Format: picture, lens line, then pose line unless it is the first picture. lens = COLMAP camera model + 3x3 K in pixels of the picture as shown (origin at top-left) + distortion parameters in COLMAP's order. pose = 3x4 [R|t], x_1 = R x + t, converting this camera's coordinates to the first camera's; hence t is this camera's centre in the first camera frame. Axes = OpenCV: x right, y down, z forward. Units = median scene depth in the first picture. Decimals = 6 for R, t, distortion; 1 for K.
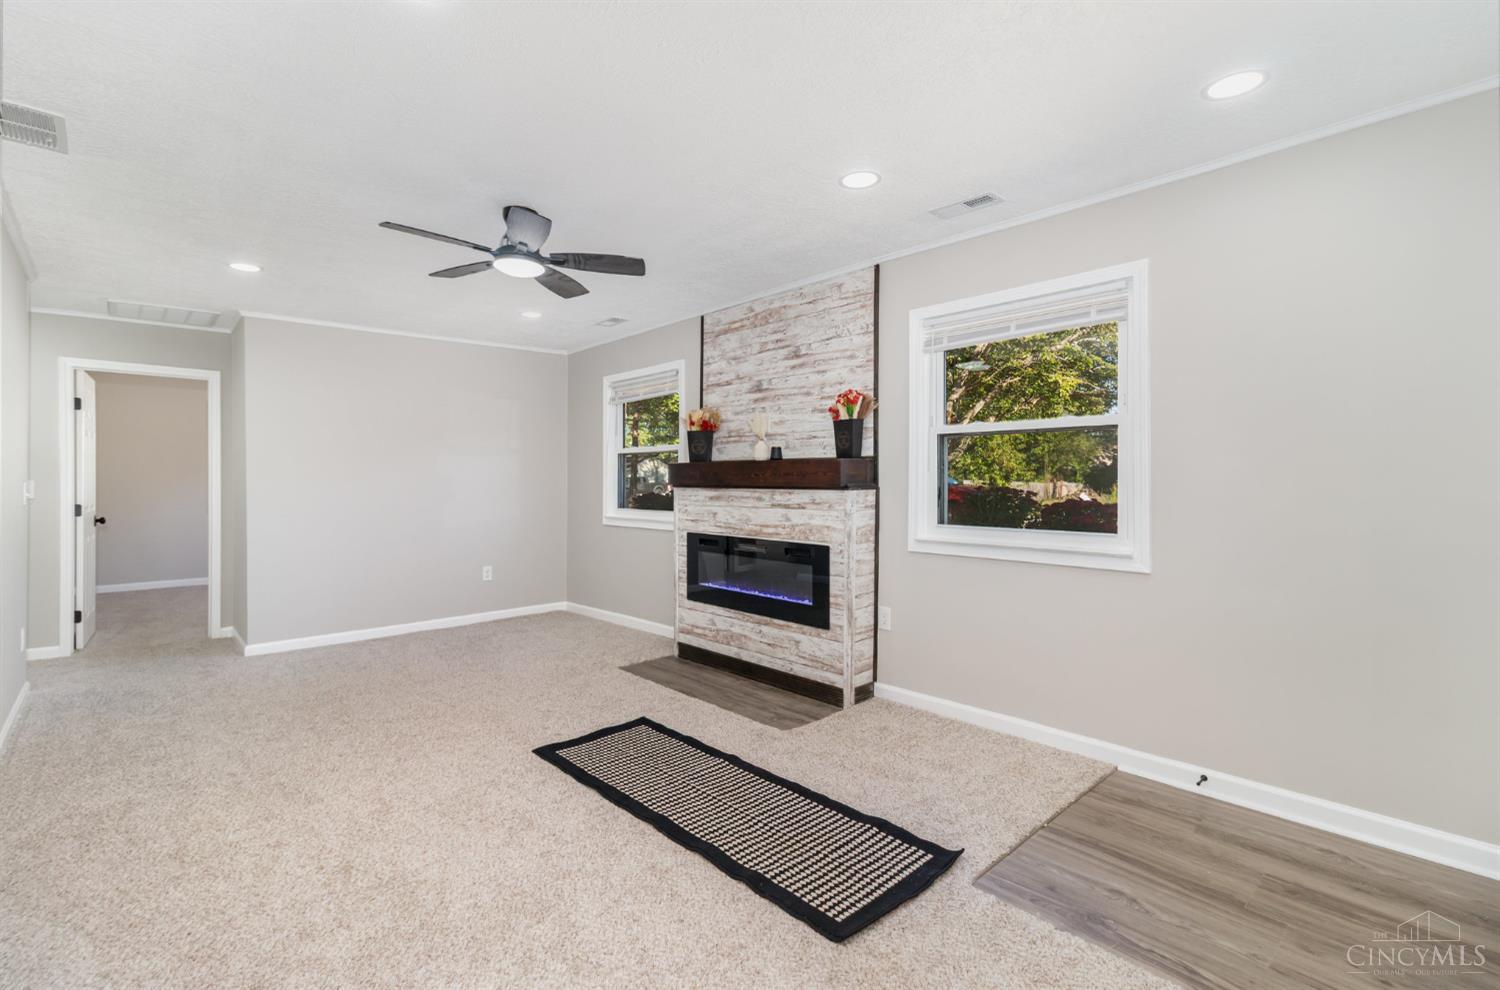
lens RADIAL K [[682.3, 0, 752.2], [0, 682.3, 487.5], [0, 0, 1]] dist [-0.001382, -0.000665]
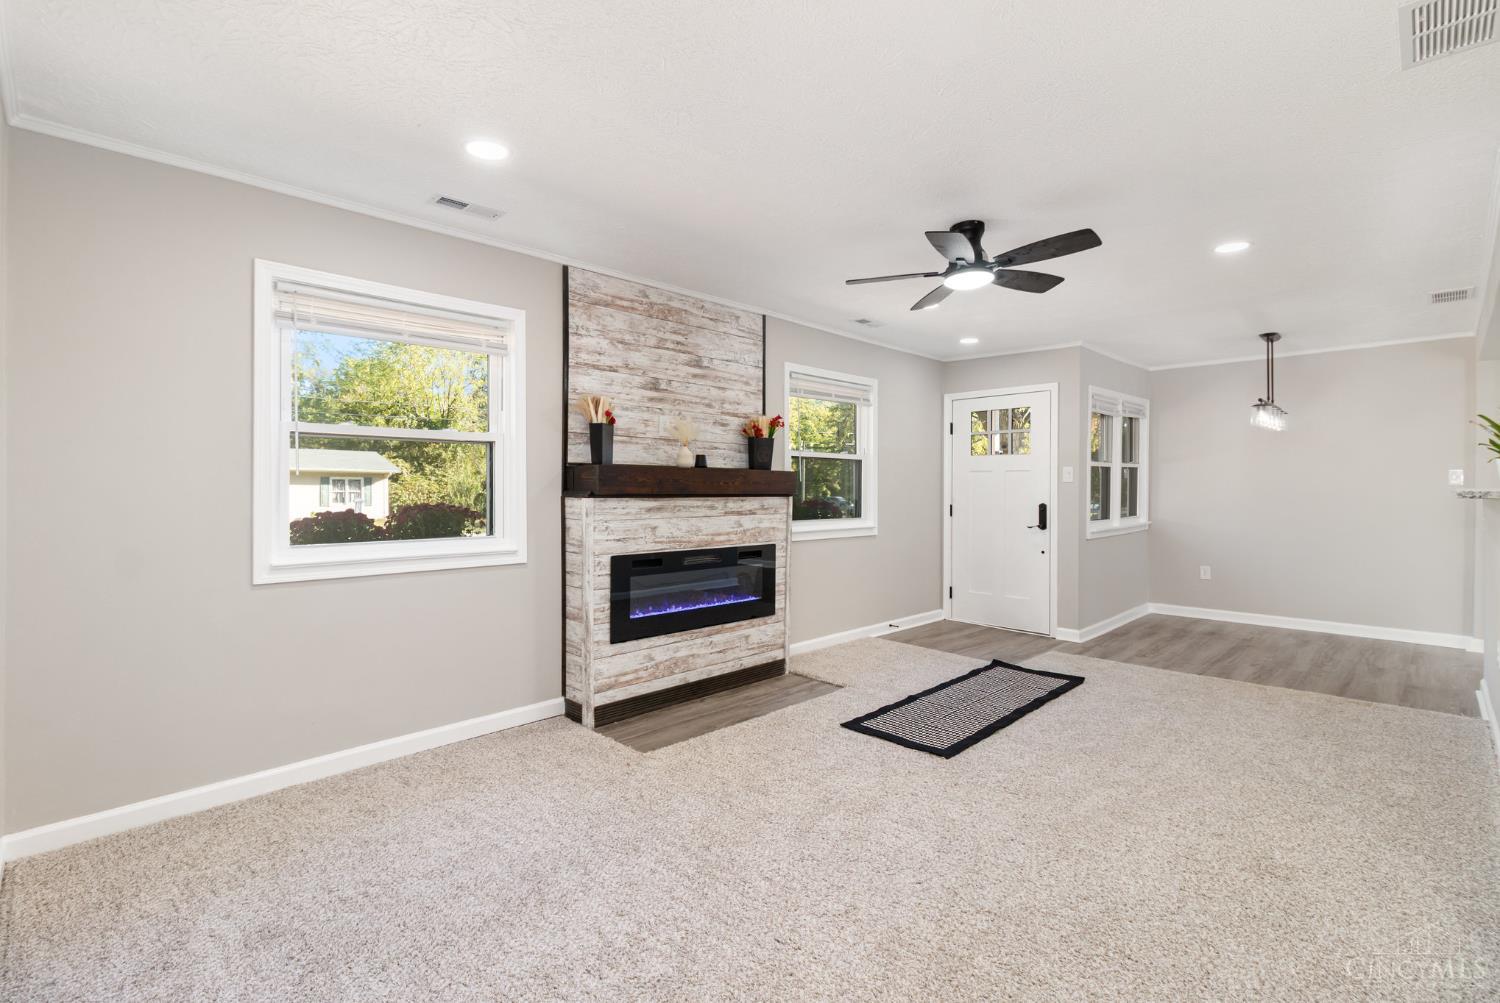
lens RADIAL K [[691.8, 0, 751.5], [0, 691.8, 490.4], [0, 0, 1]] dist [0.002792, 0.000811]
pose [[-0.037598, -0.005333, 0.999279, -0.989264], [0.005430, 0.999970, 0.005541, -0.013102], [-0.999278, 0.005634, -0.037568, 0.984558]]
